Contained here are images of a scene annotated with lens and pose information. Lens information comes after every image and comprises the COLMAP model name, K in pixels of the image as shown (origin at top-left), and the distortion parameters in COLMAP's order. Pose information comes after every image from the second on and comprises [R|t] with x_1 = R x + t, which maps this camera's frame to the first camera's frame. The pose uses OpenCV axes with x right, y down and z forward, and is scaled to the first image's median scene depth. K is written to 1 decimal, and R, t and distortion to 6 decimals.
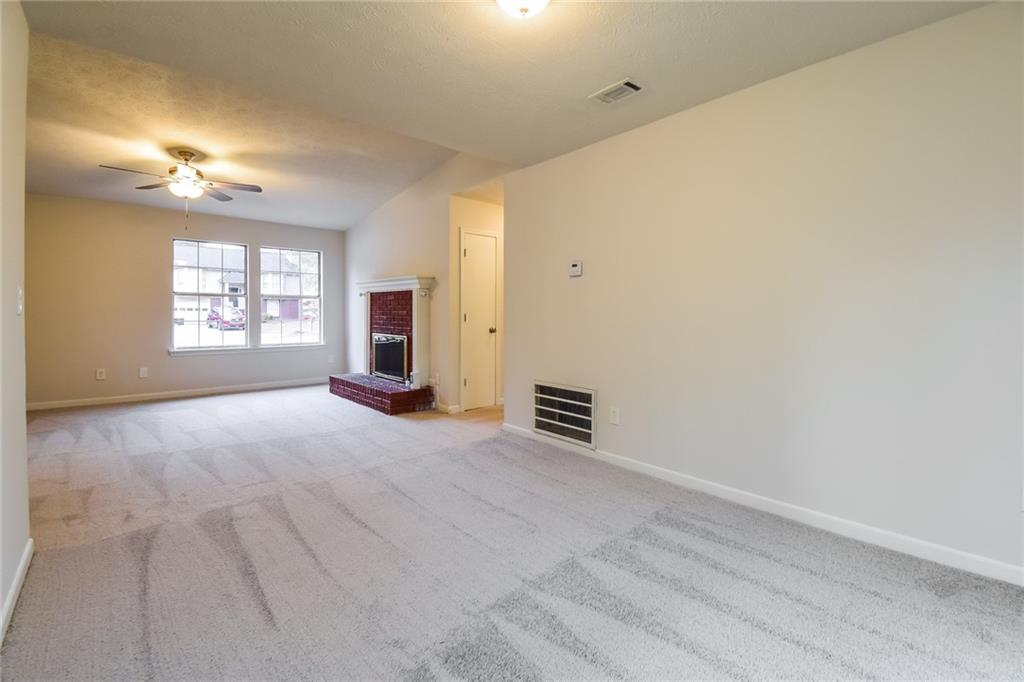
lens RADIAL K [[456.1, 0, 526.3], [0, 456.1, 314.9], [0, 0, 1]] dist [0.021098, -0.011887]
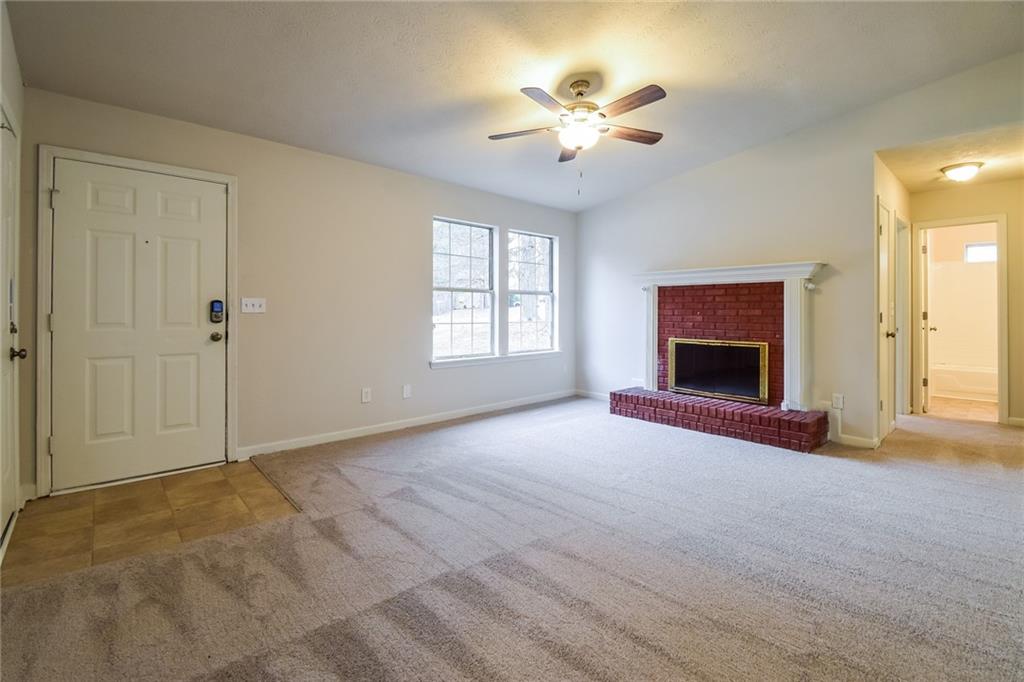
lens RADIAL K [[456.1, 0, 524.2], [0, 456.1, 312.3], [0, 0, 1]] dist [0.021098, -0.011887]
pose [[0.999902, -0.003297, 0.013635, -0.685445], [0.003361, 0.999983, -0.004728, -0.001574], [-0.013619, 0.004773, 0.999896, 0.252270]]
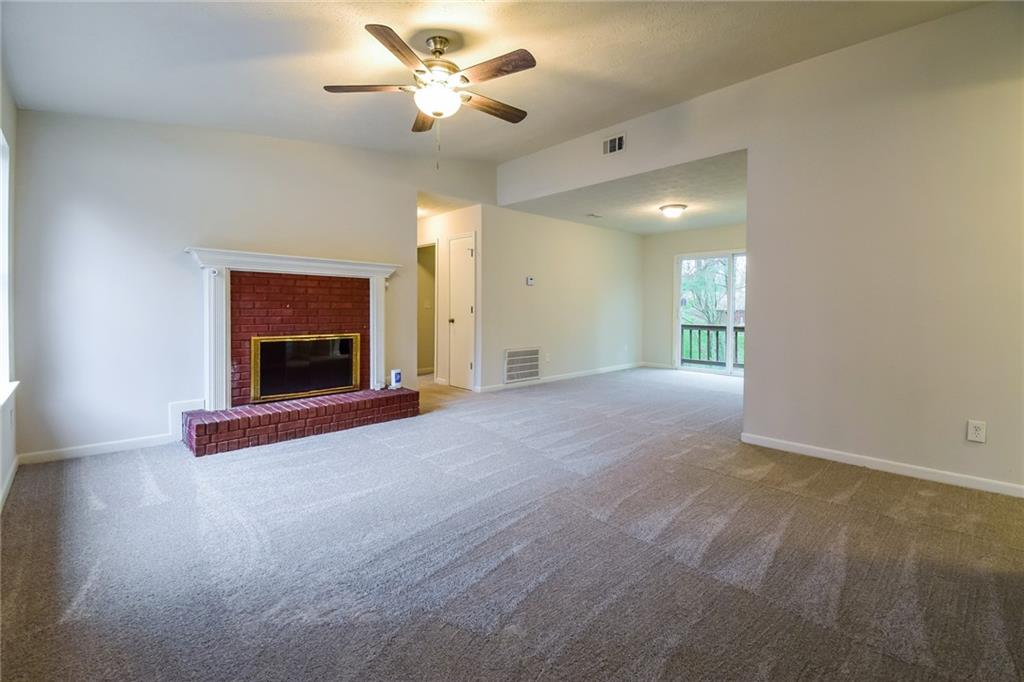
lens RADIAL K [[456.1, 0, 513.8], [0, 456.1, 312.5], [0, 0, 1]] dist [0.021098, -0.011887]
pose [[-0.031339, -0.019885, 0.999311, -1.115347], [-0.005700, 0.999789, 0.019716, -0.009246], [-0.999493, -0.005079, -0.031446, 0.757393]]
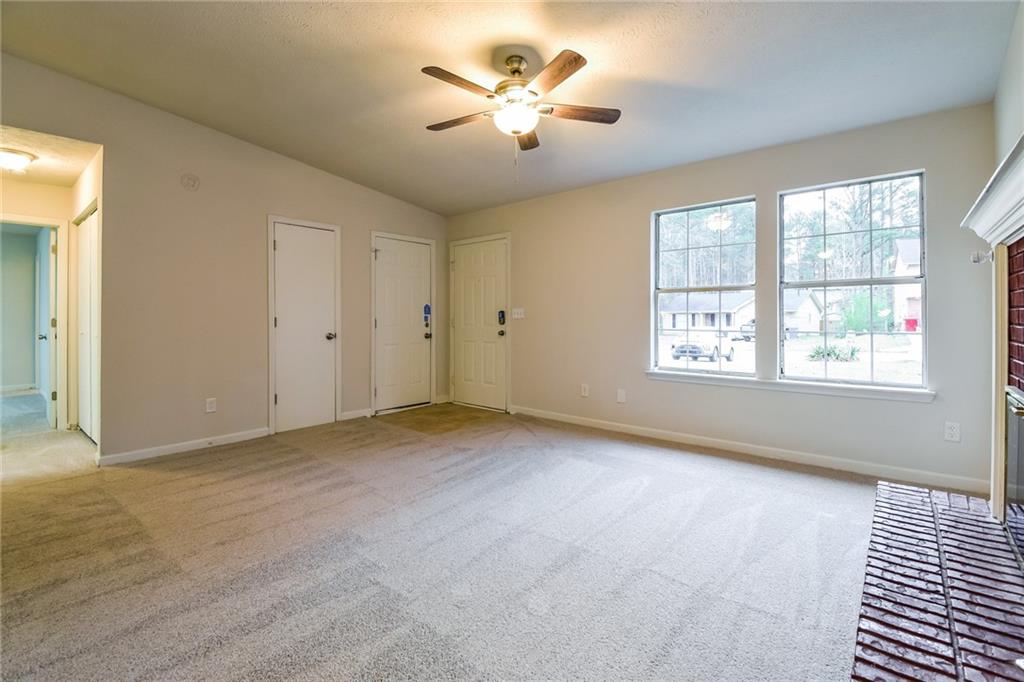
lens RADIAL K [[456.1, 0, 493.7], [0, 456.1, 318.9], [0, 0, 1]] dist [0.021098, -0.011887]
pose [[0.109954, -0.001484, -0.993936, -0.101230], [-0.000395, 0.999999, -0.001537, -0.002470], [0.993937, 0.000561, 0.109953, 0.749634]]
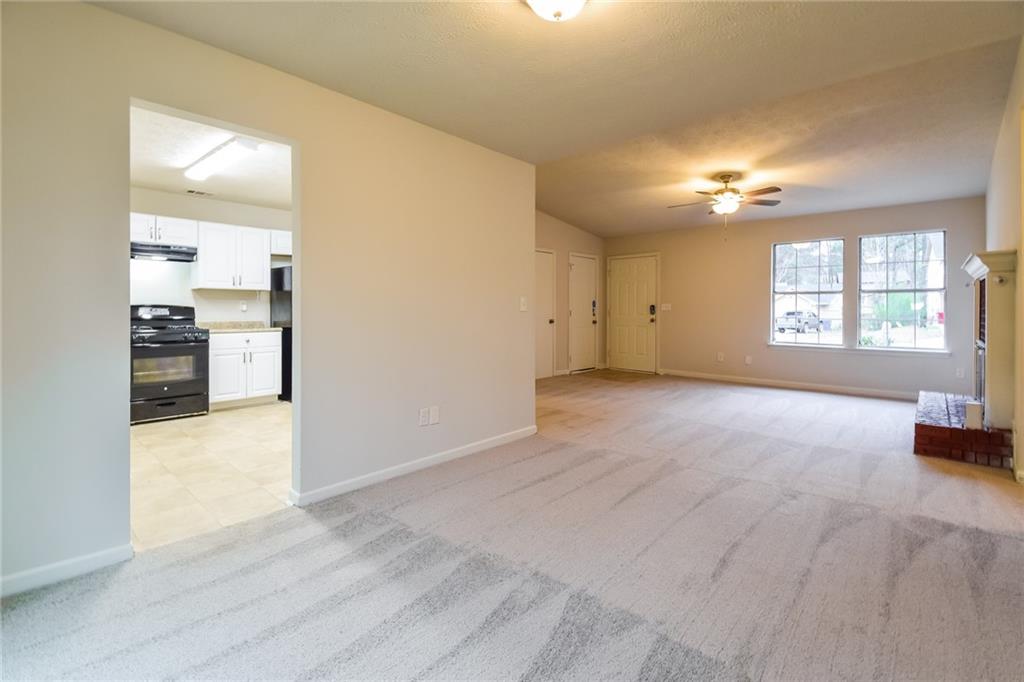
lens RADIAL K [[456.1, 0, 498.9], [0, 456.1, 312.6], [0, 0, 1]] dist [0.021098, -0.011887]
pose [[0.077502, 0.004045, -0.996984, 0.337539], [-0.005103, 0.999980, 0.003660, -0.000306], [0.996979, 0.004804, 0.077522, 0.269705]]
